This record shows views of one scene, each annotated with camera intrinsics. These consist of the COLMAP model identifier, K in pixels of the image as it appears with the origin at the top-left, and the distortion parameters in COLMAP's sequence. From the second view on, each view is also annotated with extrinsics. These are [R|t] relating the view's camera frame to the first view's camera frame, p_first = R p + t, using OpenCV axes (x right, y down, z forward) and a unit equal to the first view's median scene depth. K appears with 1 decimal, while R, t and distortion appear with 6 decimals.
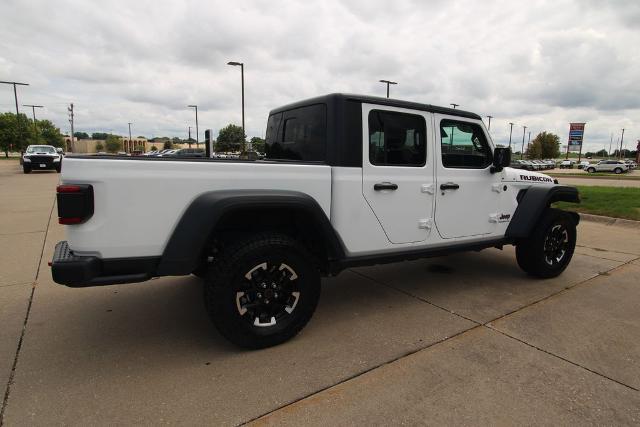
lens RADIAL K [[344.0, 0, 320.0], [0, 344.0, 213.5], [0, 0, 1]] dist [-0.014074, 0.001201]
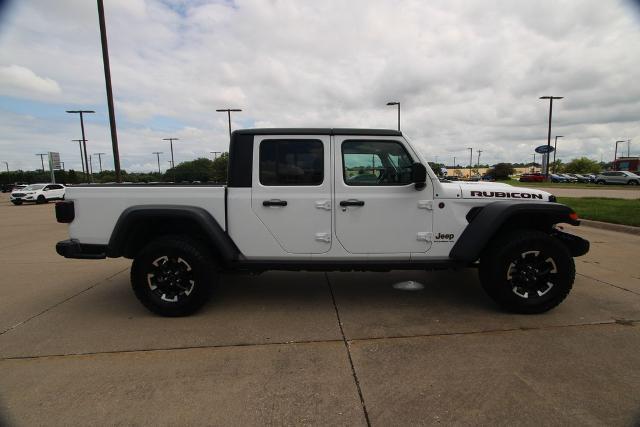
lens RADIAL K [[291.2, 0, 346.1], [0, 291.2, 216.5], [0, 0, 1]] dist [-0.012337, 0.000290]
pose [[0.881696, 0.024074, -0.471203, 0.809049], [-0.041790, 0.998757, -0.027167, -0.013914], [0.469963, 0.043645, 0.881606, 0.216375]]
